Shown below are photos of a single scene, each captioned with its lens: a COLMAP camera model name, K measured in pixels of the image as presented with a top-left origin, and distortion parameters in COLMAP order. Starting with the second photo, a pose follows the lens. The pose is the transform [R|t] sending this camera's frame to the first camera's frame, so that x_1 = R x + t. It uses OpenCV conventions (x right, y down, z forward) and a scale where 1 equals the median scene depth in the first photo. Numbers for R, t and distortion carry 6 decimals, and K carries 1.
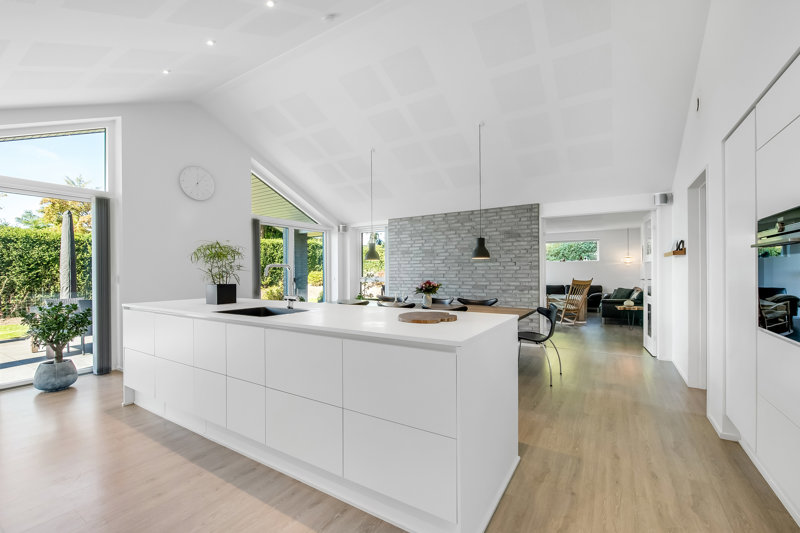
lens RADIAL K [[331.4, 0, 399.0], [0, 331.4, 268.8], [0, 0, 1]] dist [-0.013164, -0.000210]
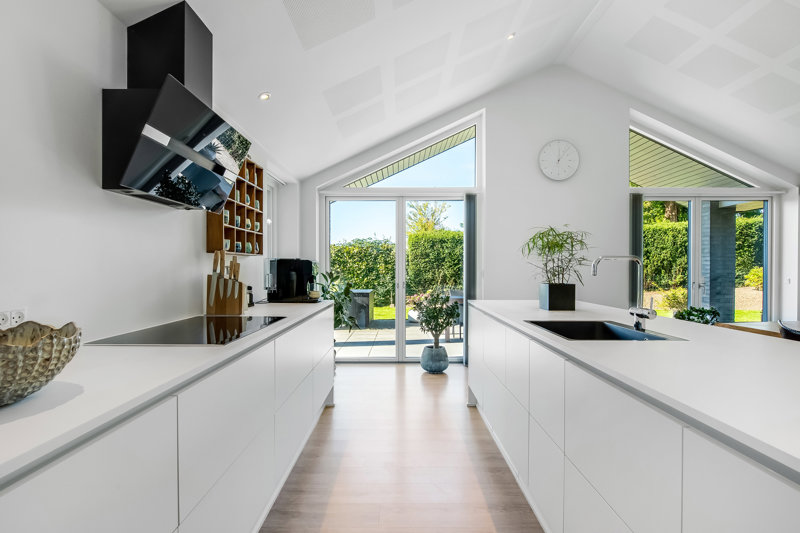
lens RADIAL K [[391.4, 0, 407.2], [0, 391.4, 272.9], [0, 0, 1]] dist [-0.014895, -0.001040]
pose [[0.531100, 0.017798, -0.847122, 0.016734], [0.002370, 0.999744, 0.022491, 0.000673], [0.847306, -0.013953, 0.530922, 0.125203]]
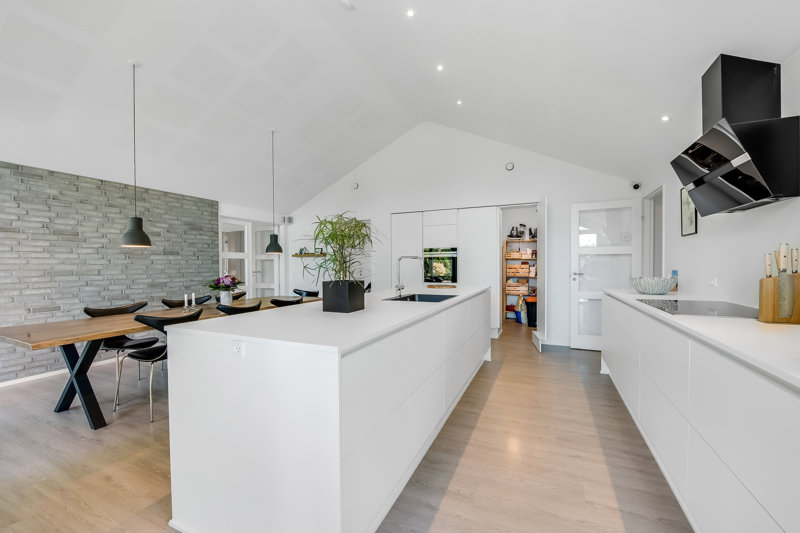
lens RADIAL K [[331.4, 0, 402.5], [0, 331.4, 267.4], [0, 0, 1]] dist [-0.013164, -0.000210]
pose [[-0.138481, -0.005081, 0.990352, -0.671592], [-0.006925, 0.999967, 0.004163, 0.003919], [-0.990341, -0.006281, -0.138511, 0.540746]]
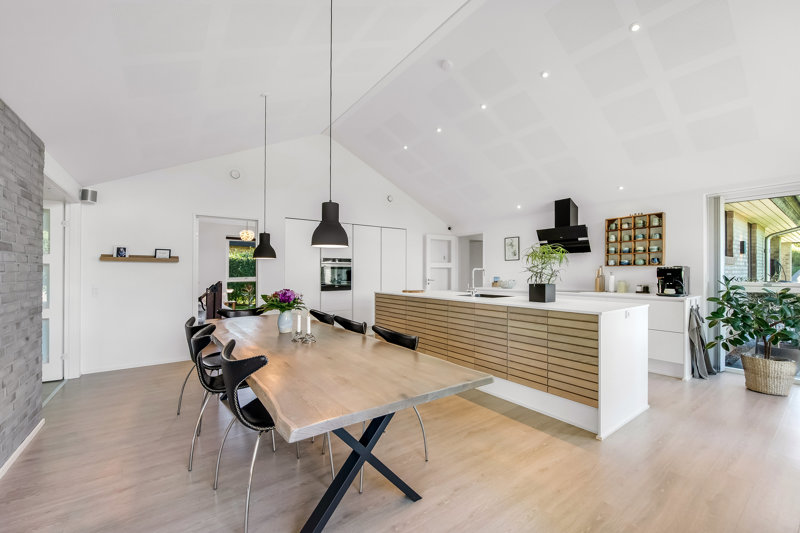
lens RADIAL K [[331.4, 0, 404.5], [0, 331.4, 271.3], [0, 0, 1]] dist [-0.013164, -0.000210]
pose [[-0.935529, 0.006510, 0.353190, -0.269447], [-0.000141, 0.999823, -0.018802, 0.010677], [-0.353250, -0.017640, -0.935363, 1.220514]]
